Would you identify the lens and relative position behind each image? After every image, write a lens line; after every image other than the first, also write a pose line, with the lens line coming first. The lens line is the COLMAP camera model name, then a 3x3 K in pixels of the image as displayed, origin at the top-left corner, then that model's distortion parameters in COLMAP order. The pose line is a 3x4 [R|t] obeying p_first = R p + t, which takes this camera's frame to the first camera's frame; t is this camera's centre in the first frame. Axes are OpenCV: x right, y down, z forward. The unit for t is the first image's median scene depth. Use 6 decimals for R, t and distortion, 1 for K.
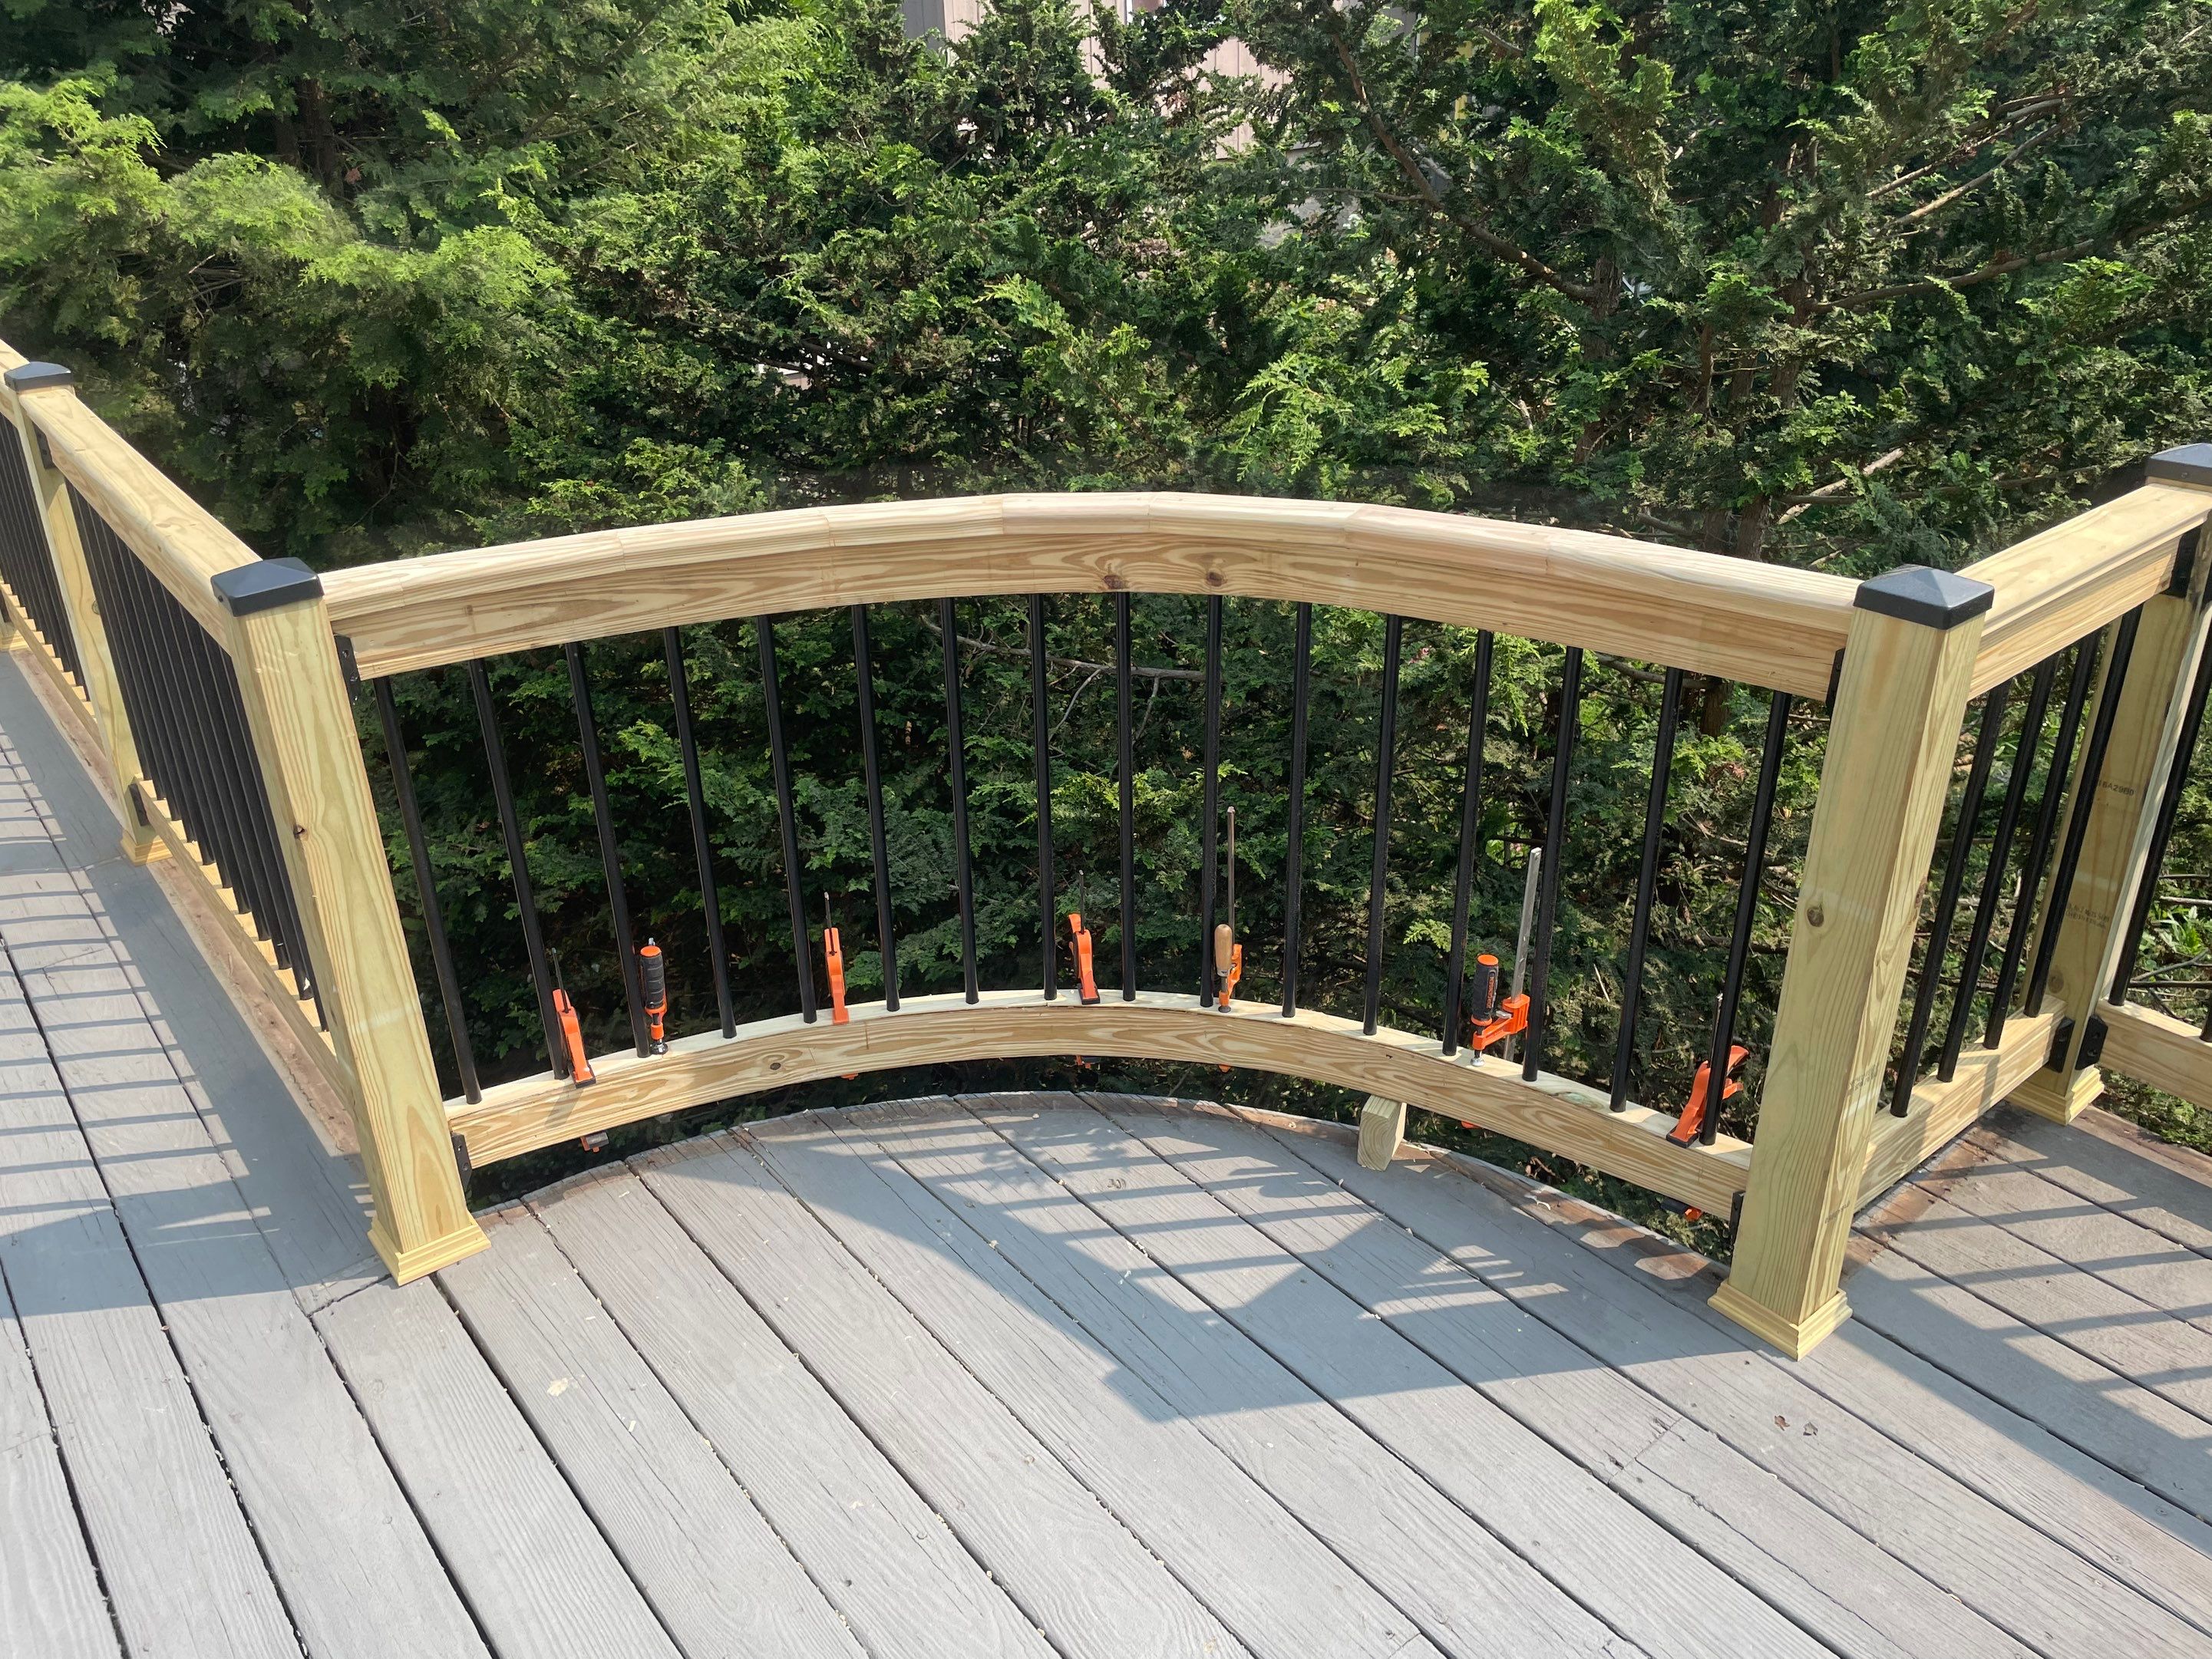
lens RADIAL K [[1657.2, 0, 1105.7], [0, 1657.2, 810.8], [0, 0, 1]] dist [0.063134, -0.080439]
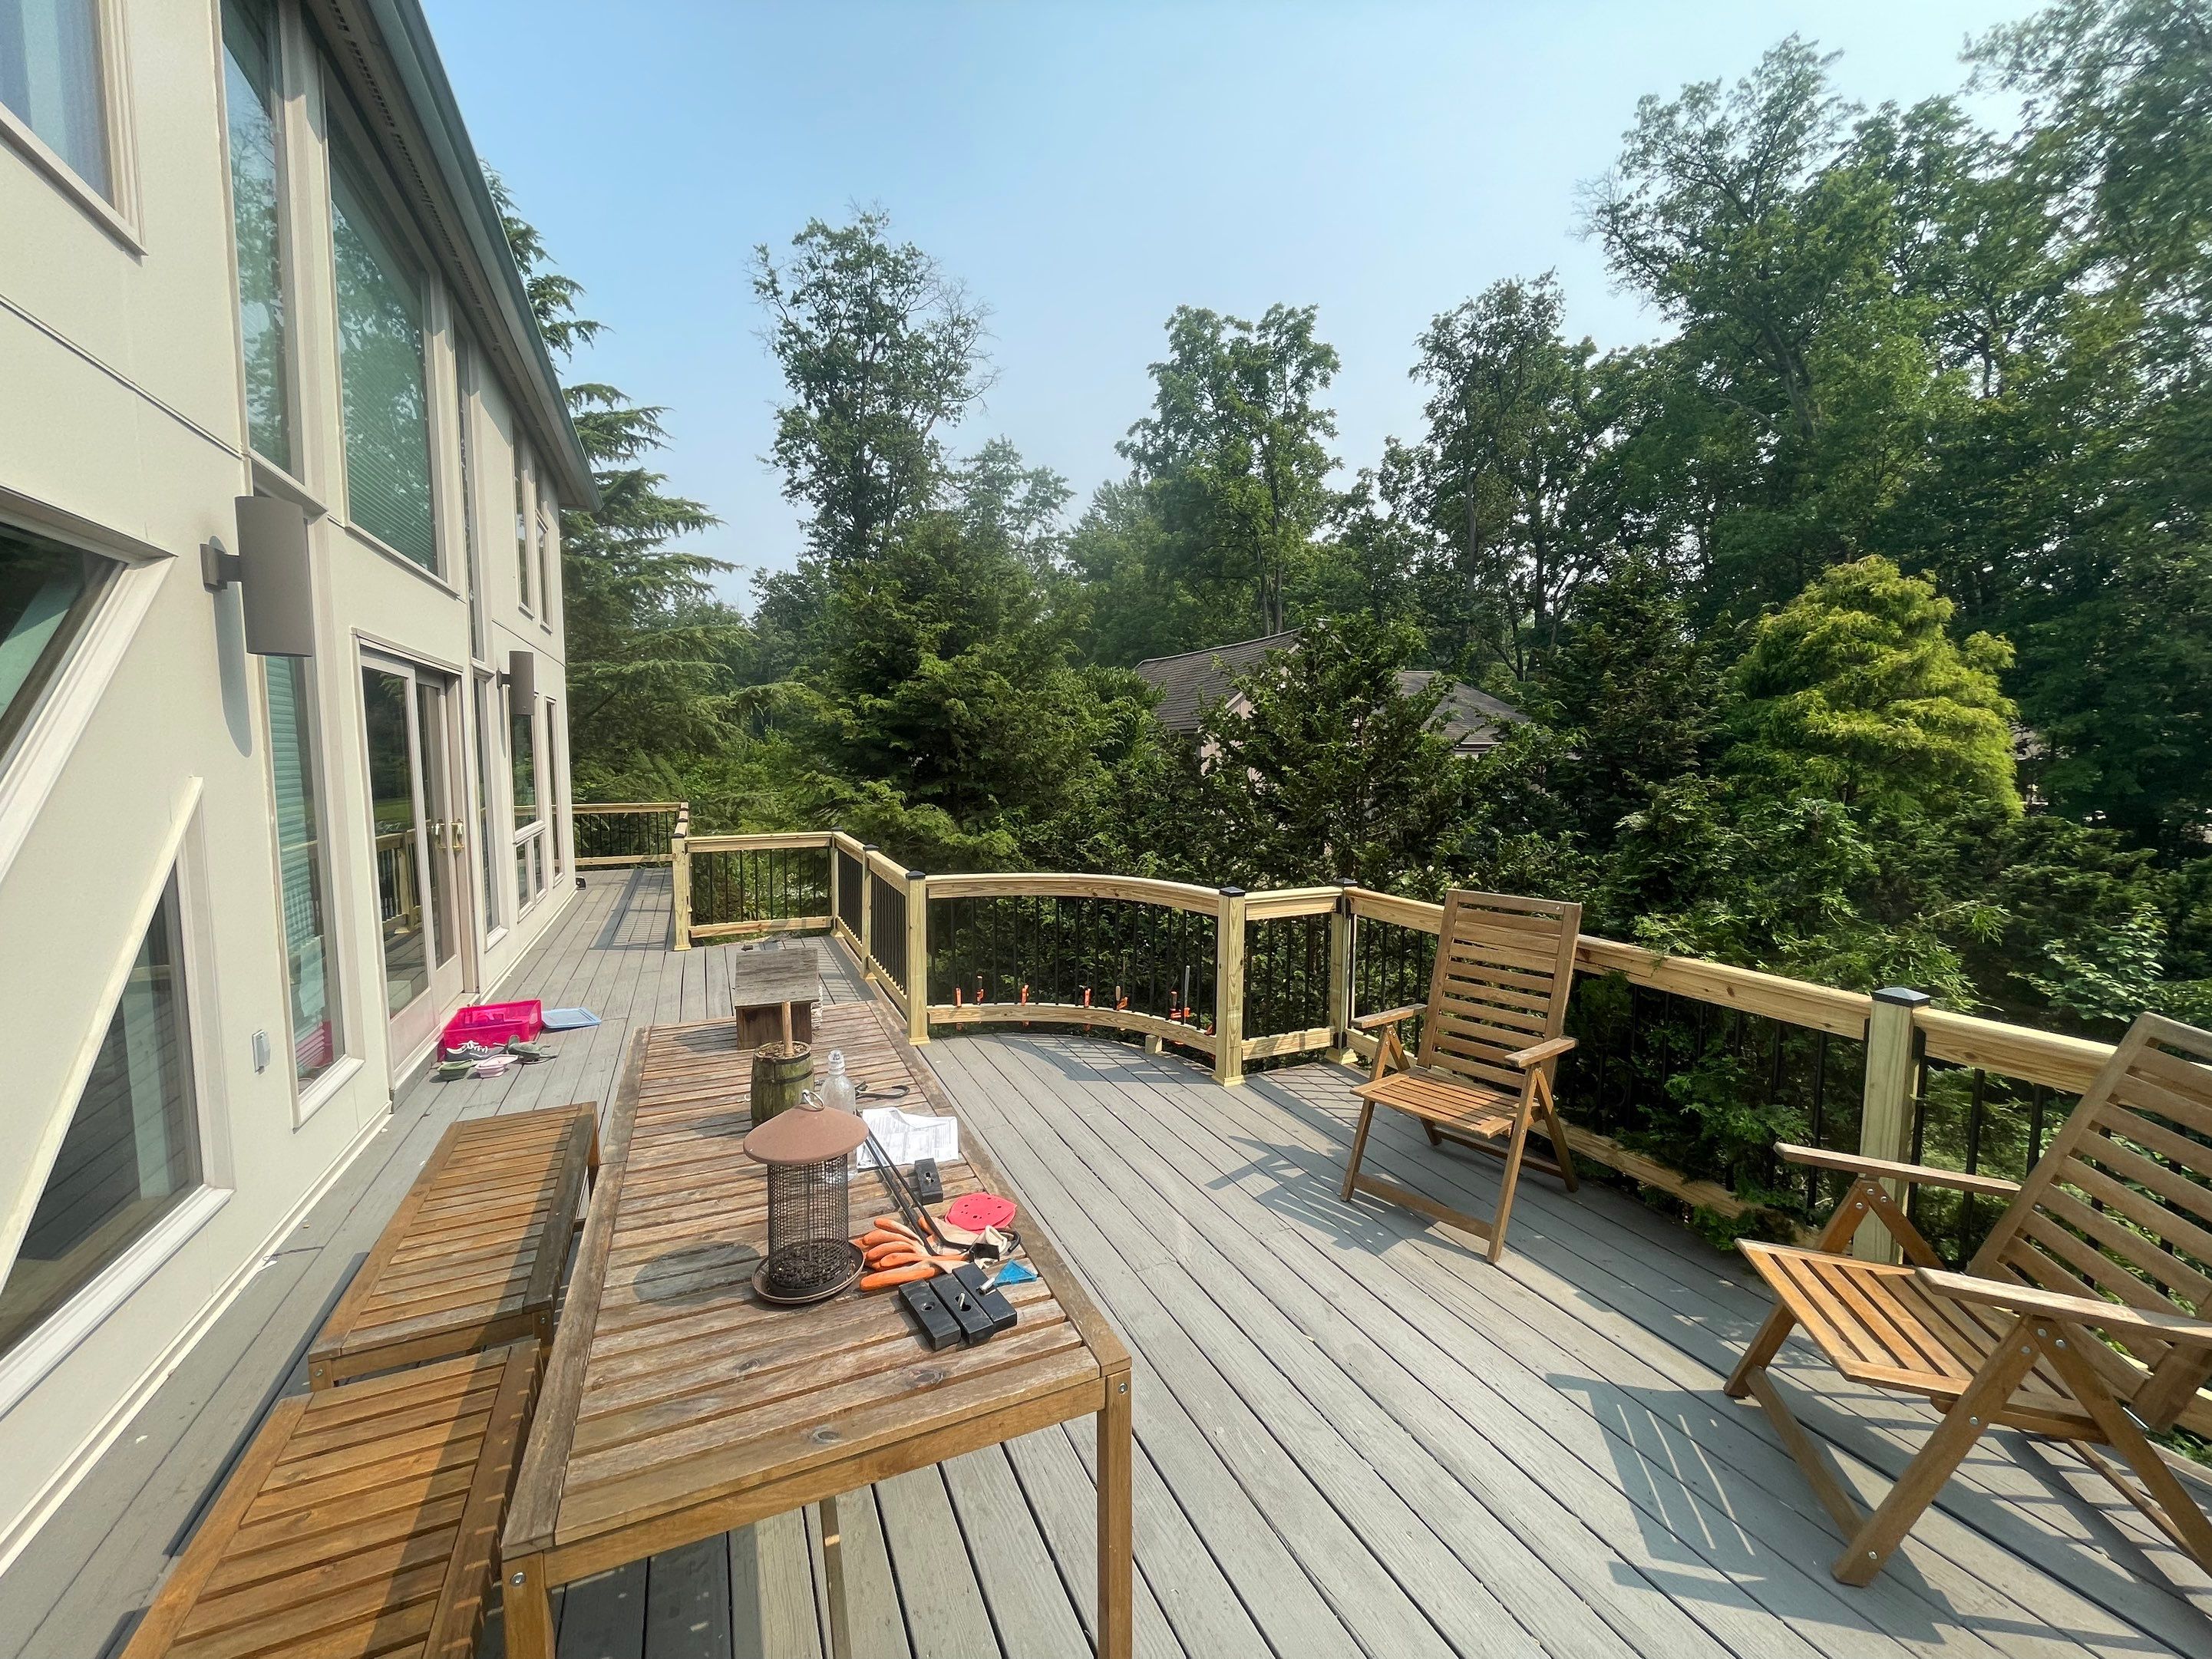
lens RADIAL K [[891.3, 0, 1100.5], [0, 891.3, 839.0], [0, 0, 1]] dist [-0.001470, -0.001330]
pose [[0.966753, 0.050847, -0.250606, 0.534274], [-0.135860, 0.932400, -0.334921, 0.450127], [0.216635, 0.357833, 0.908309, -1.032055]]
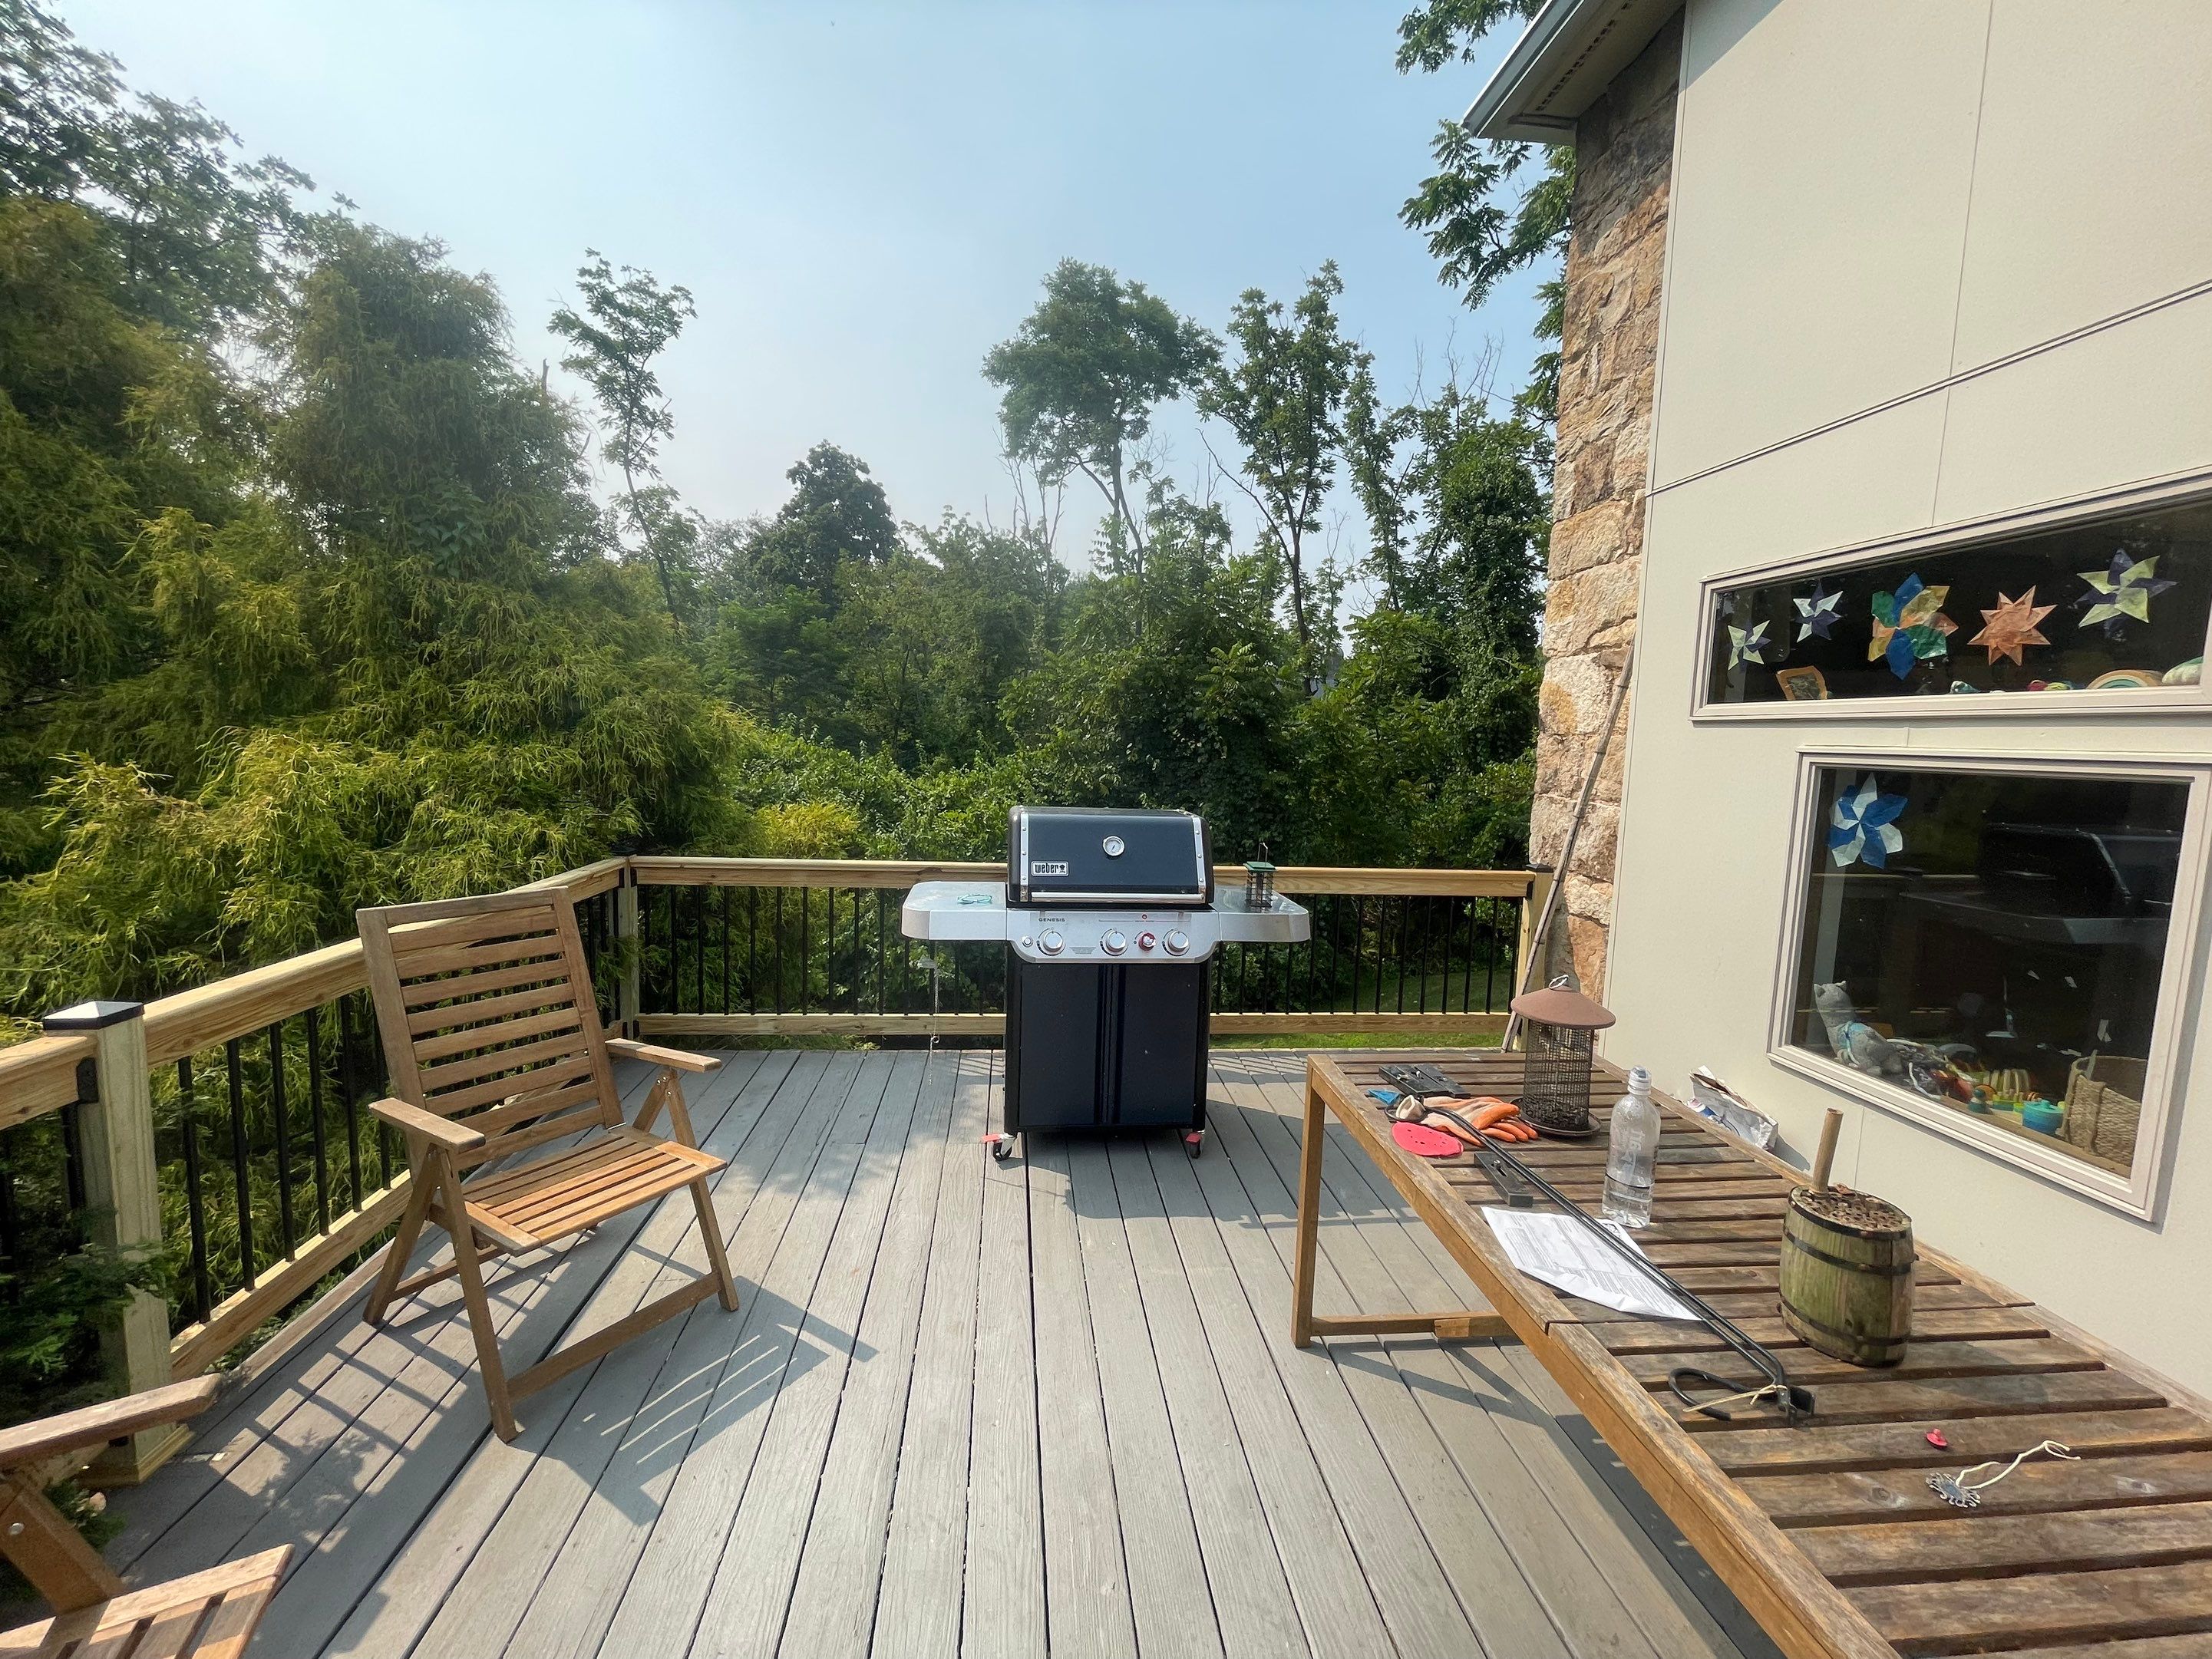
lens RADIAL K [[891.3, 0, 1096.8], [0, 891.3, 826.1], [0, 0, 1]] dist [-0.001470, -0.001330]
pose [[-0.841851, -0.050987, 0.537296, 0.126095], [0.231307, 0.865380, 0.444539, -0.120366], [-0.487631, 0.498516, -0.716727, 0.228851]]
